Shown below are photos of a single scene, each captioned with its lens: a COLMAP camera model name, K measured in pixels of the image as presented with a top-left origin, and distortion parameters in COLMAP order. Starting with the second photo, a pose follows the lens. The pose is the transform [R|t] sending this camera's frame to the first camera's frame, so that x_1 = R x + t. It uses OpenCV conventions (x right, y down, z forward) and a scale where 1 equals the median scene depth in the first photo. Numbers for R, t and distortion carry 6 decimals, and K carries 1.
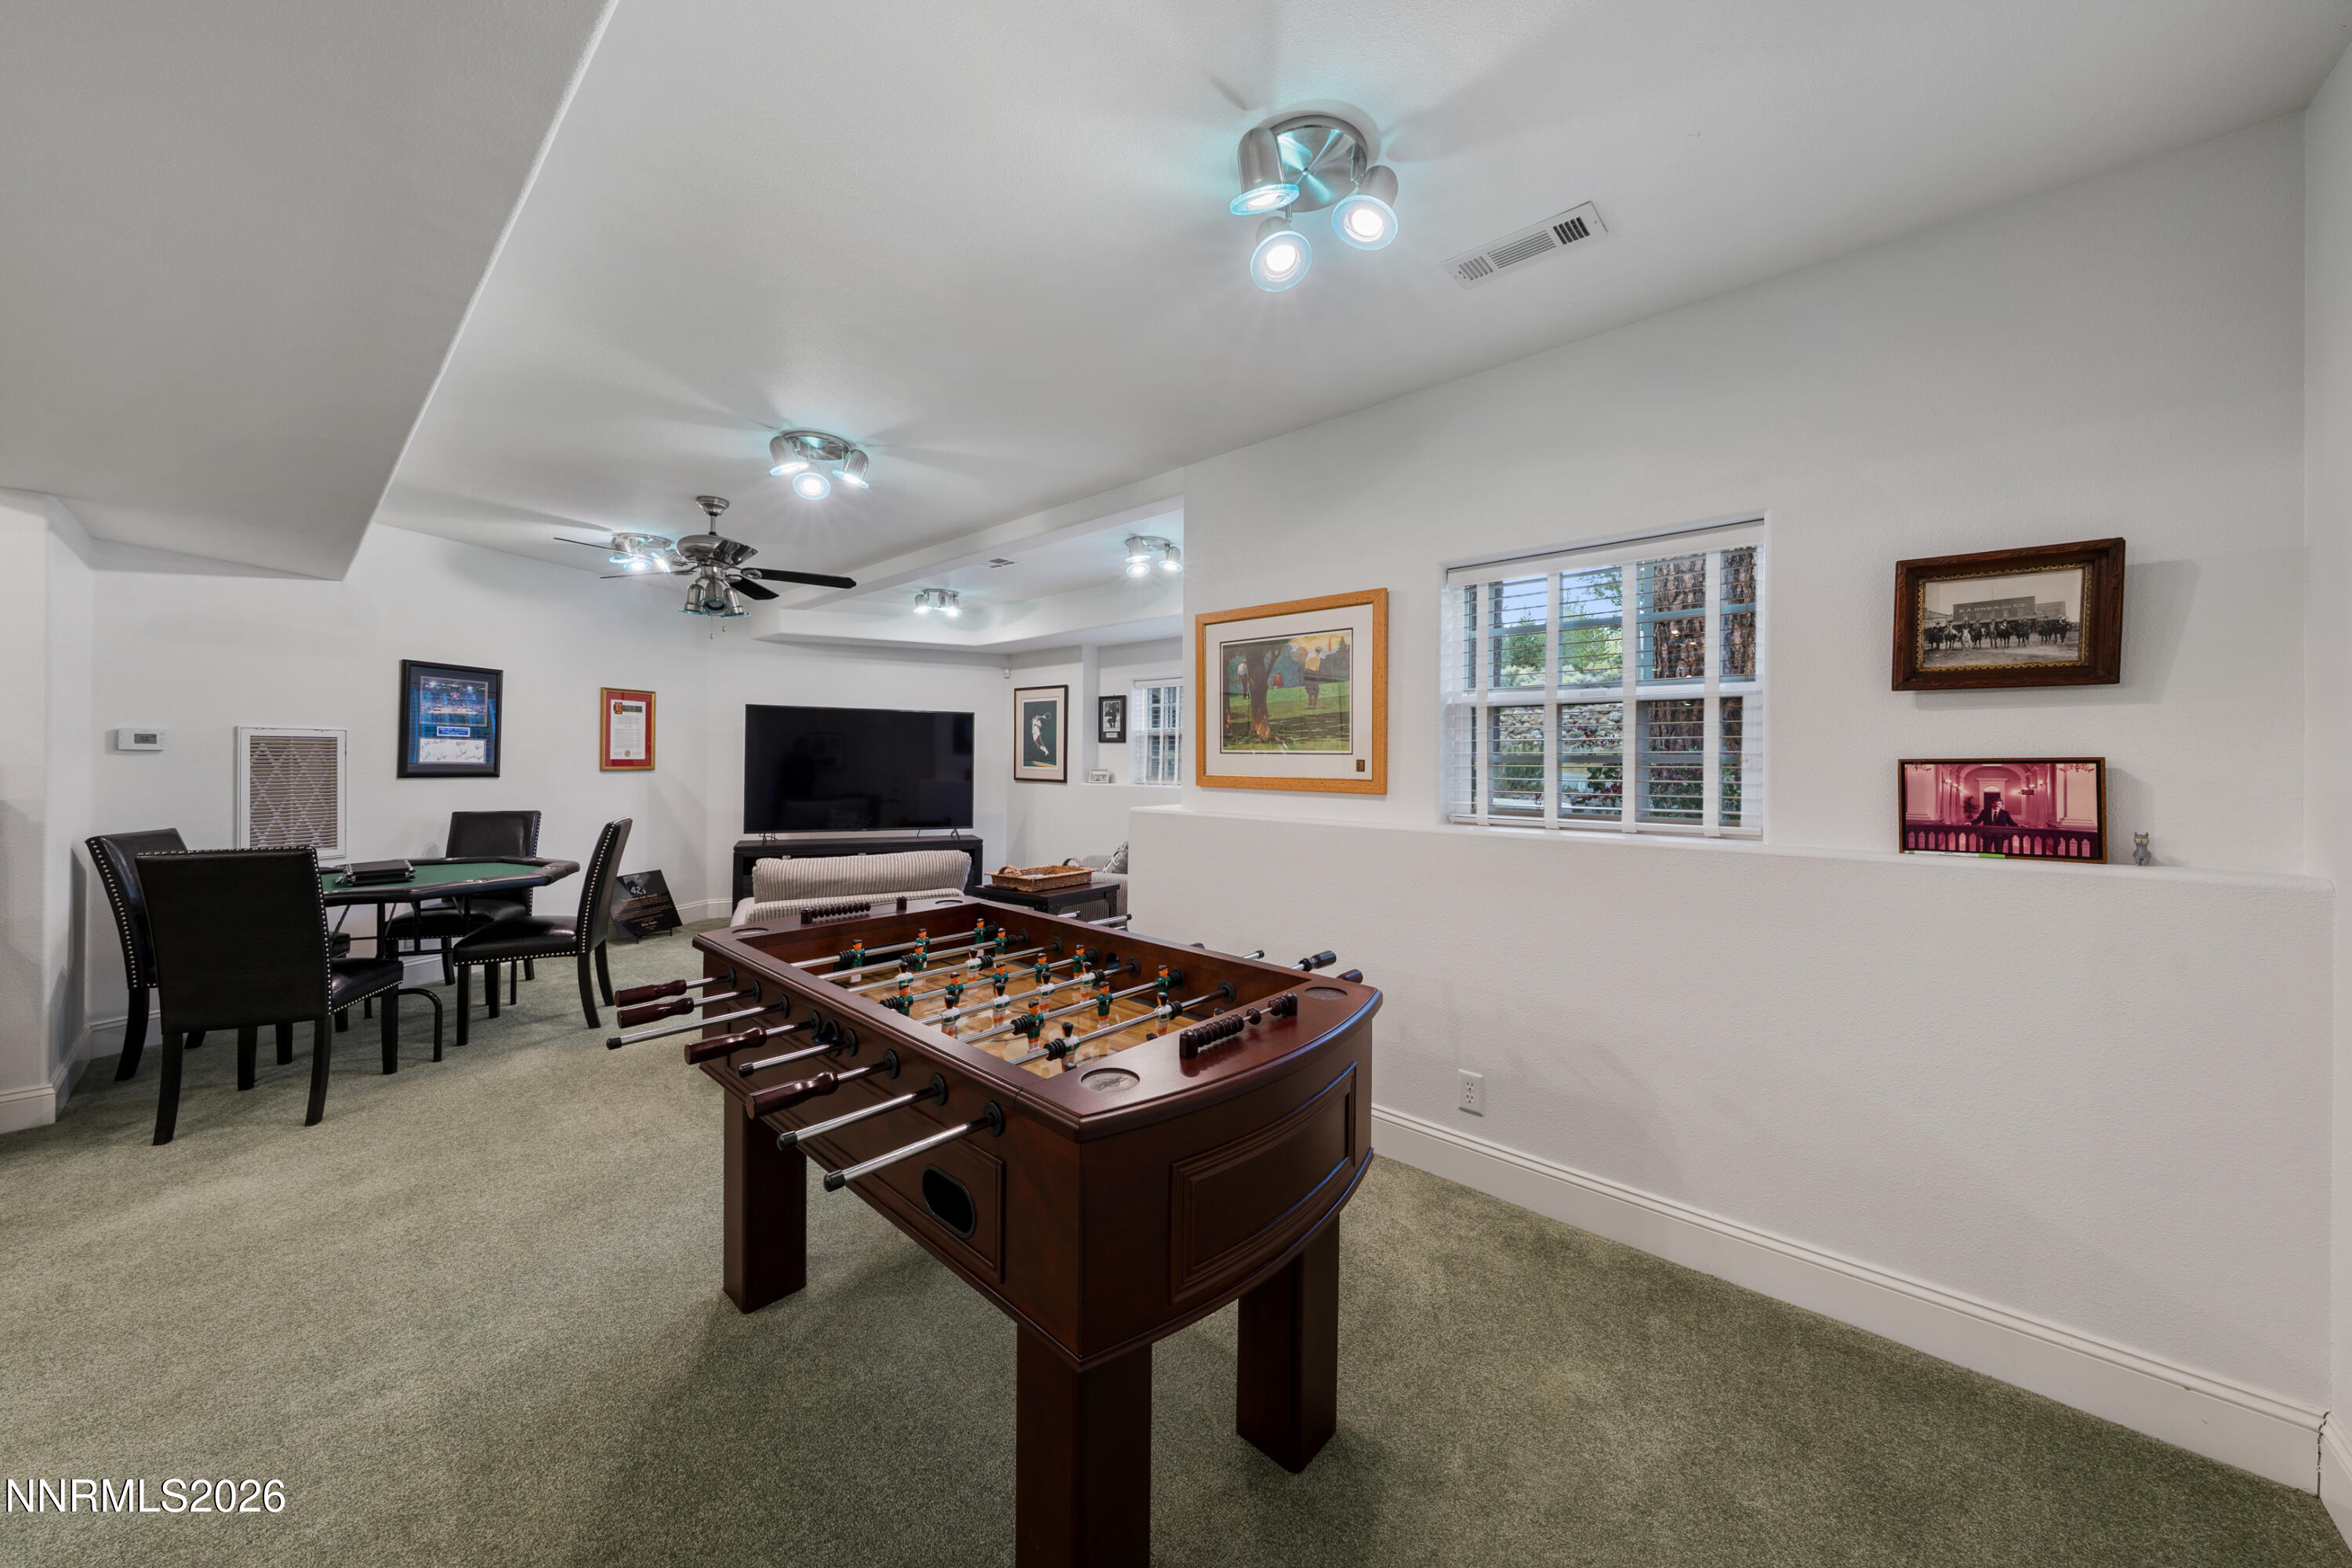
lens RADIAL K [[799.1, 0, 1175.8], [0, 799.1, 757.7], [0, 0, 1]] dist [-0.001135, -0.000060]
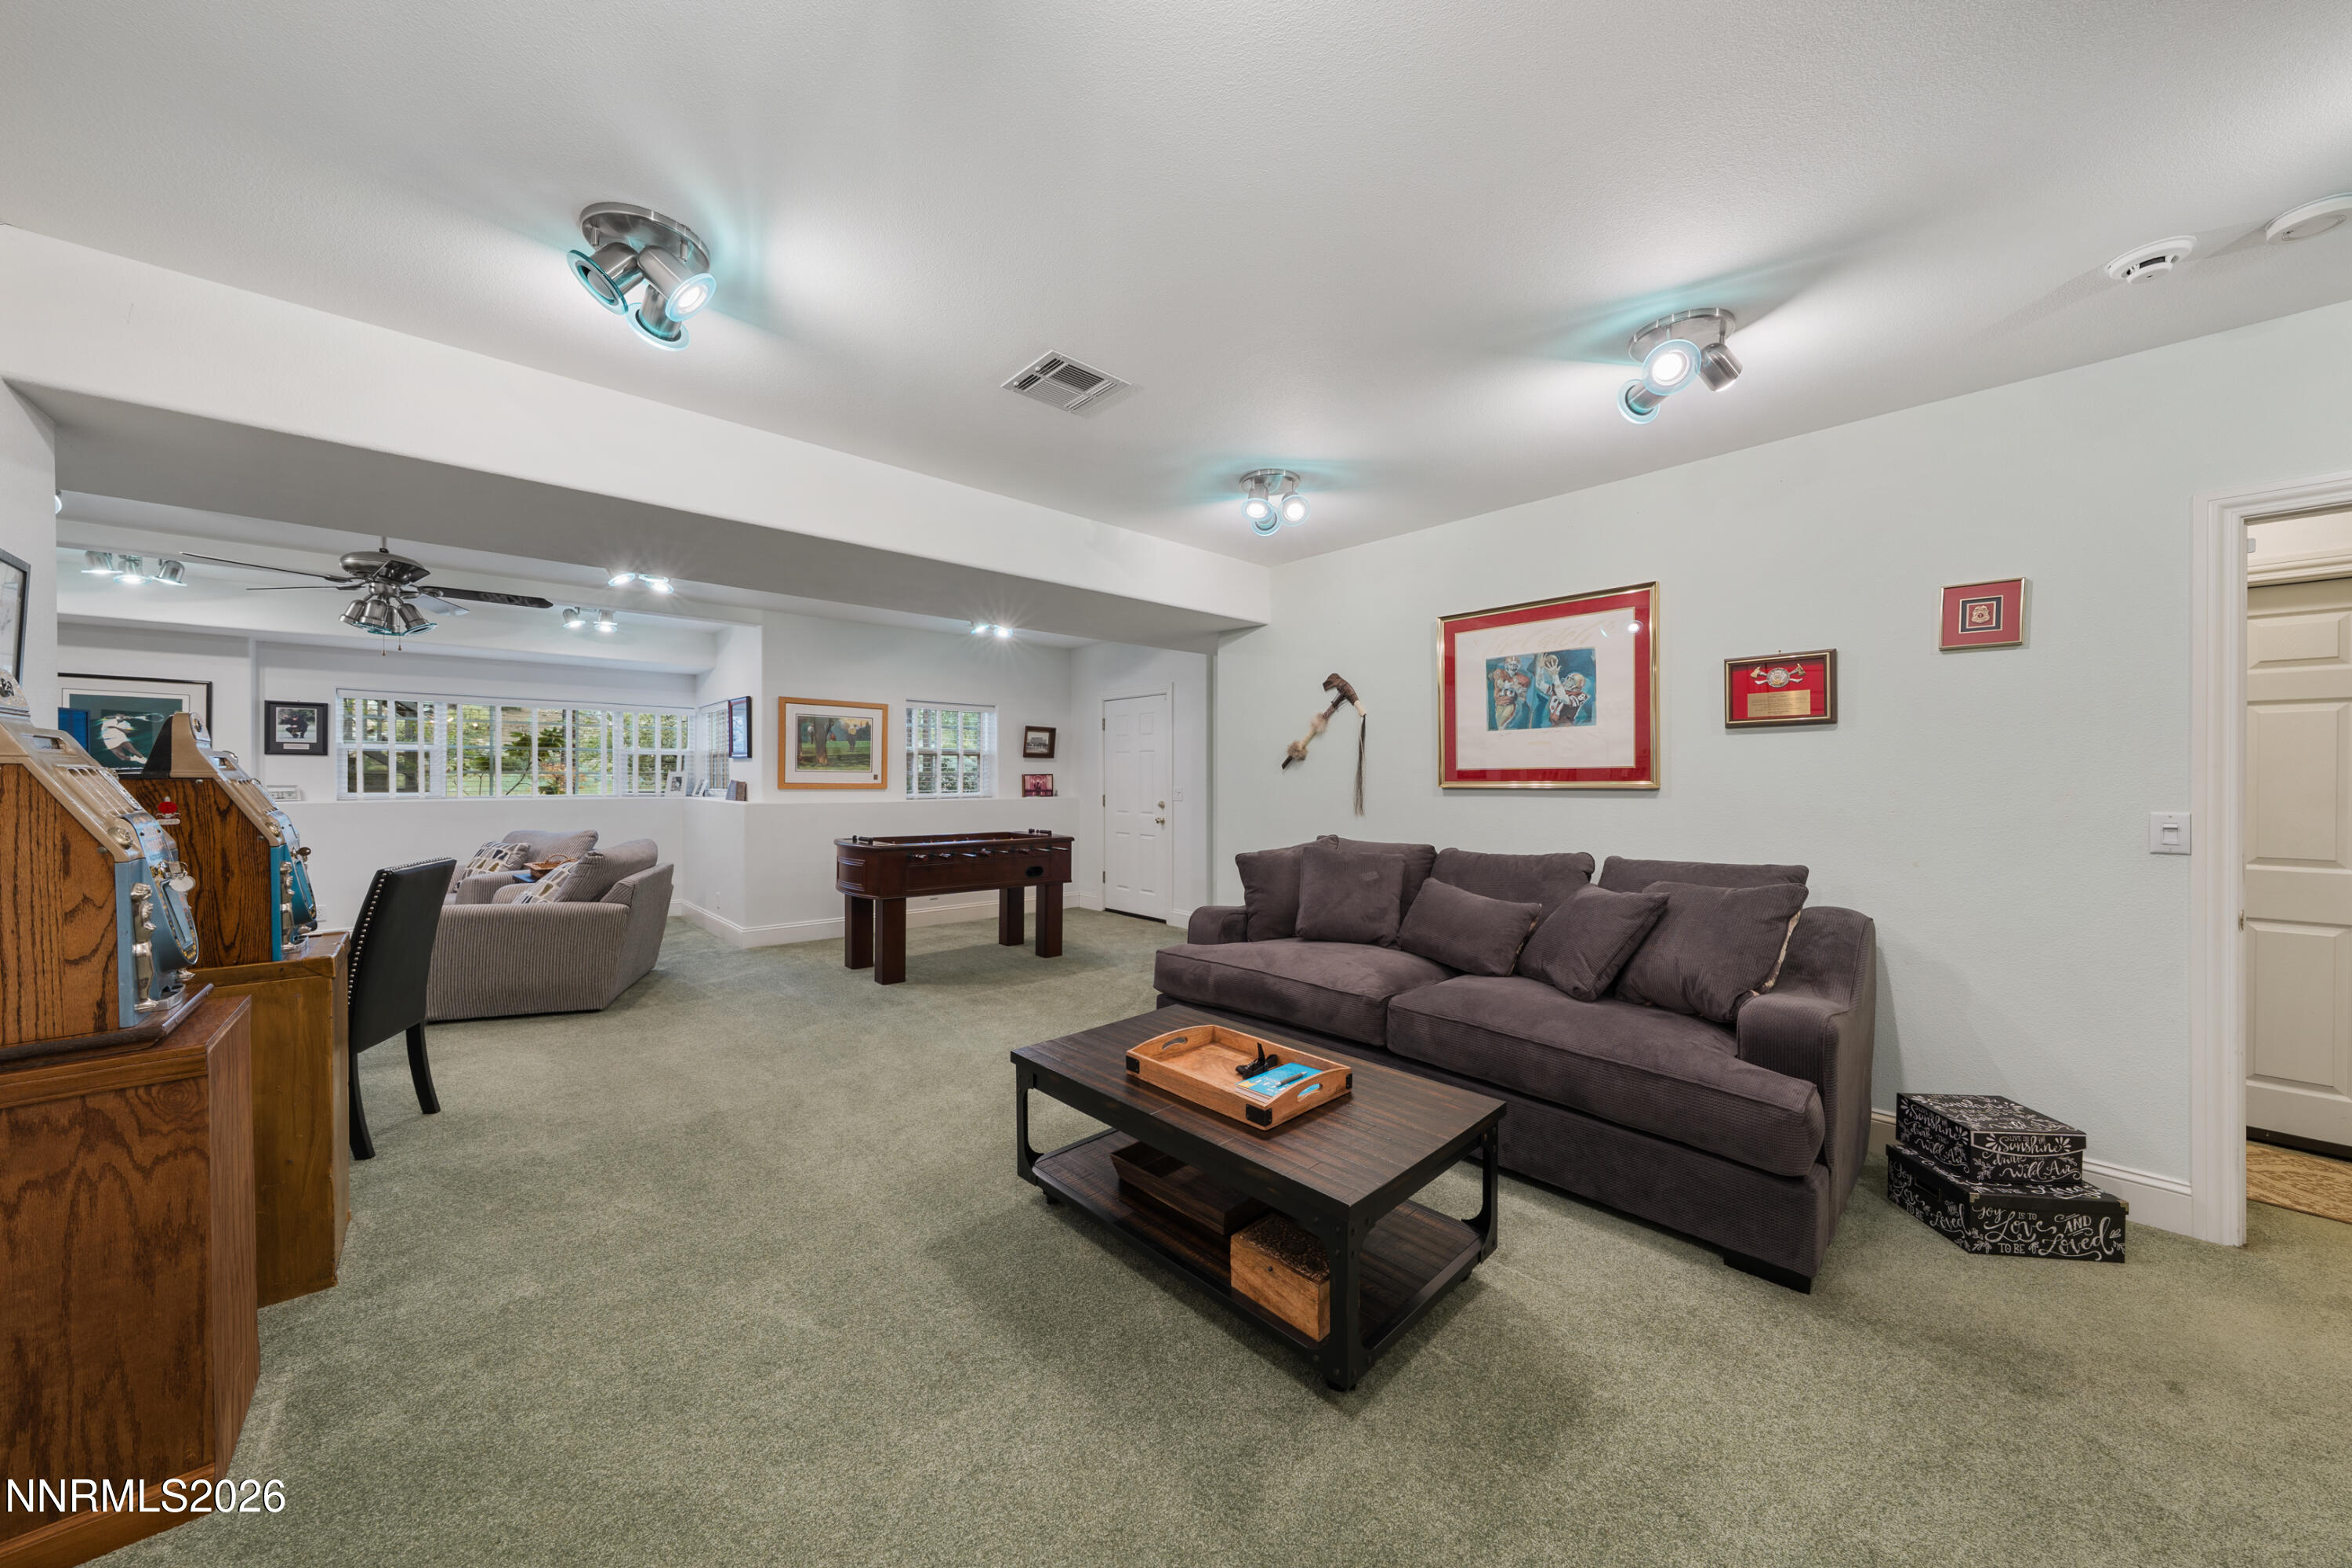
lens RADIAL K [[799.1, 0, 1167.4], [0, 799.1, 783.4], [0, 0, 1]] dist [-0.001135, -0.000060]
pose [[0.115409, -0.014650, 0.993210, -1.191331], [-0.003767, 0.999878, 0.015186, -0.006295], [-0.993311, -0.005494, 0.115340, -0.075935]]
